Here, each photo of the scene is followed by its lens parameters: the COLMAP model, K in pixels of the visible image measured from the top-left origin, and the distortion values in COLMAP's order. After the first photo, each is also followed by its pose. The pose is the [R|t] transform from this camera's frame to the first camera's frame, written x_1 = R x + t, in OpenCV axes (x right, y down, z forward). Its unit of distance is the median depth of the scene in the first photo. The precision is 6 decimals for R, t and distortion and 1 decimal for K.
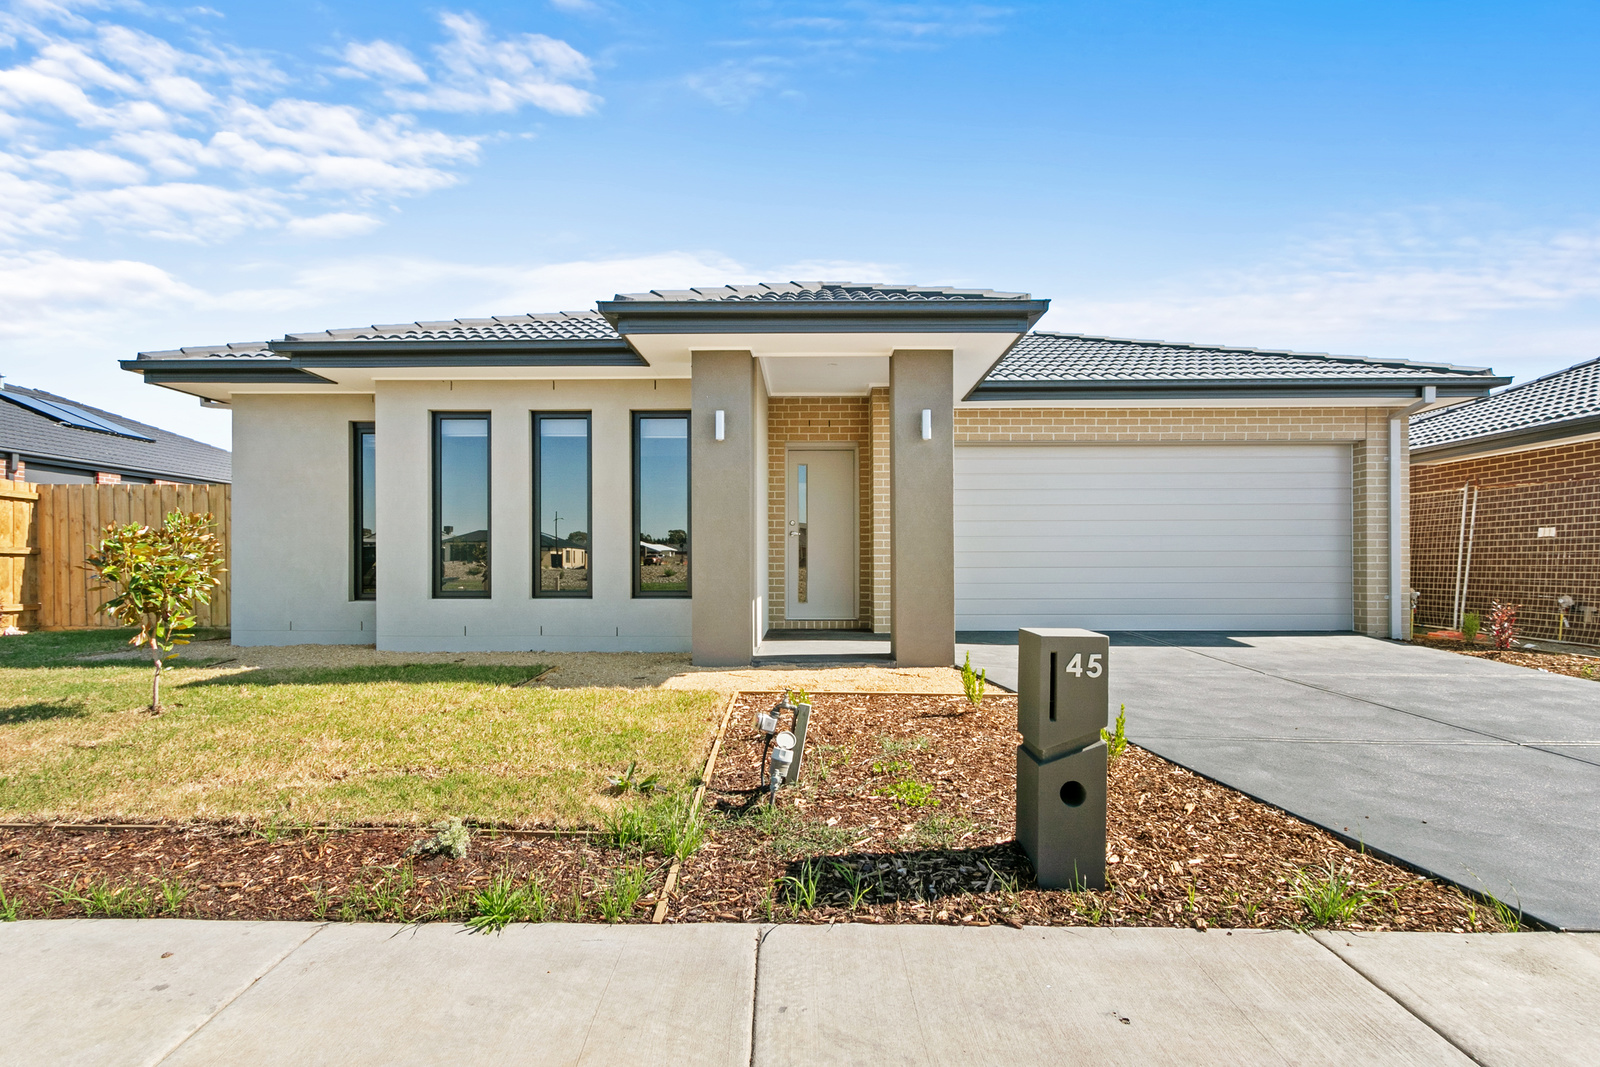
lens RADIAL K [[757.3, 0, 785.5], [0, 757.3, 551.6], [0, 0, 1]] dist [-0.000759, -0.000288]
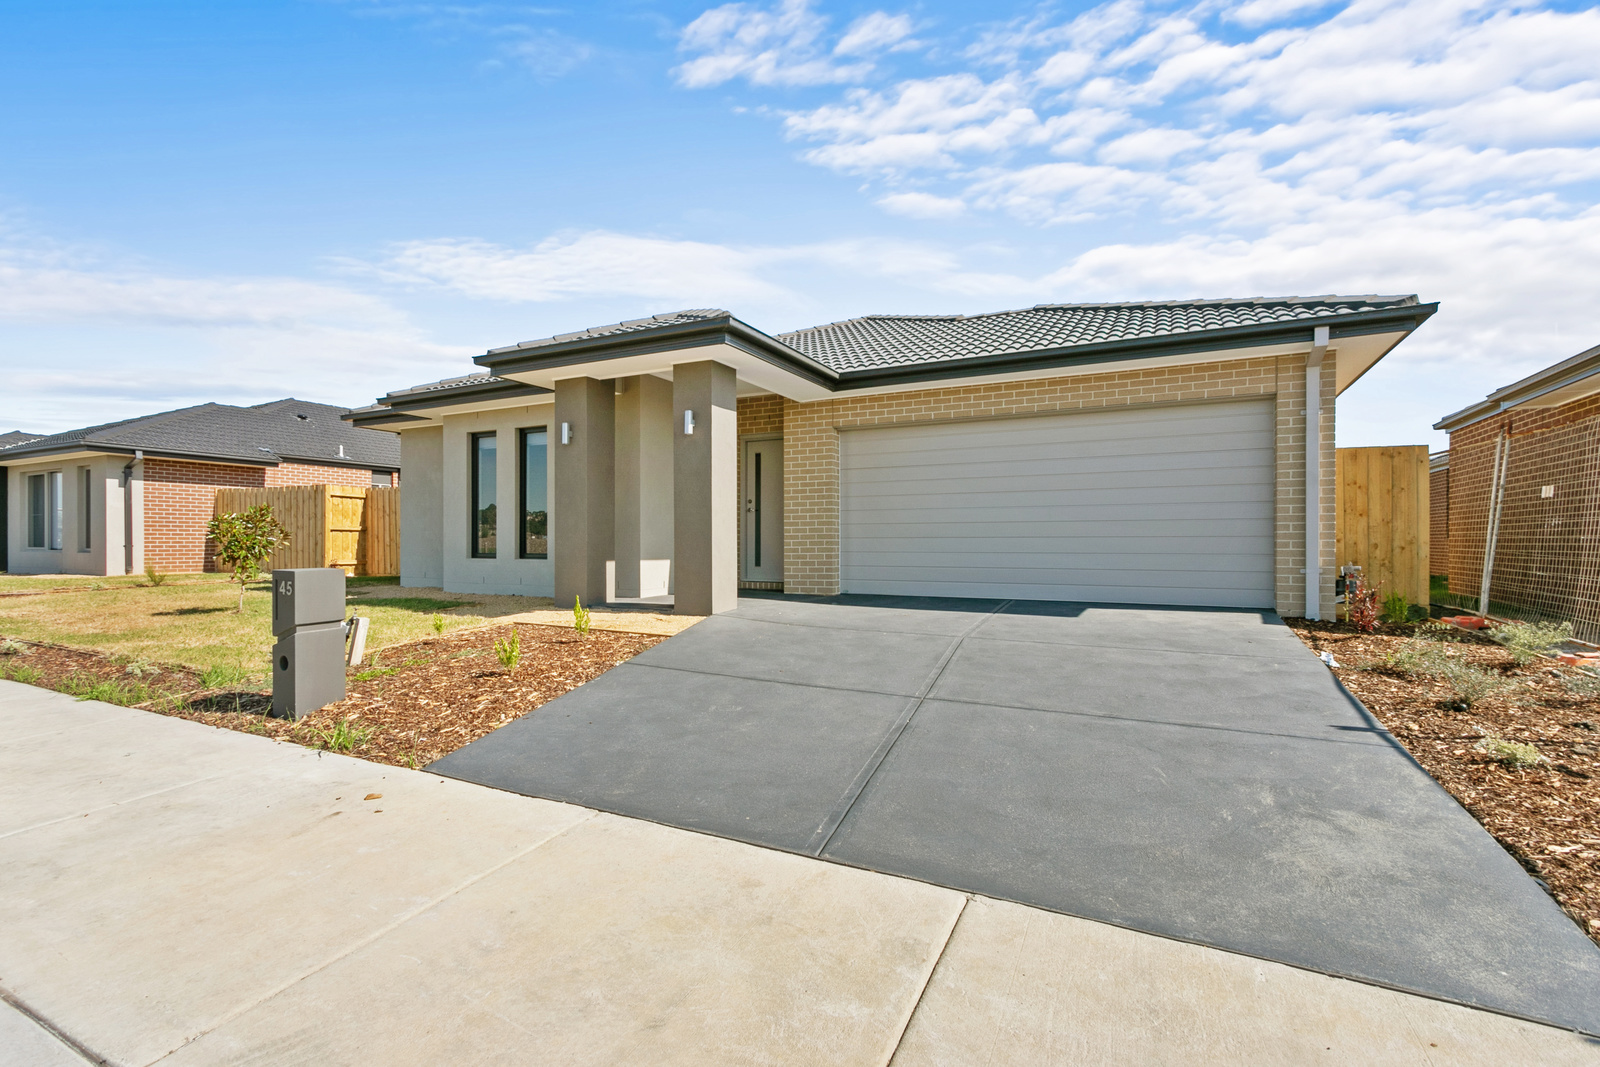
lens RADIAL K [[706.2, 0, 800.0], [0, 706.2, 533.5], [0, 0, 1]] dist [0.002011, 0.000352]
pose [[0.903036, -0.003334, -0.429552, 0.618889], [0.007184, 0.999947, 0.007341, 0.006459], [0.429505, -0.009716, 0.903012, 0.013459]]
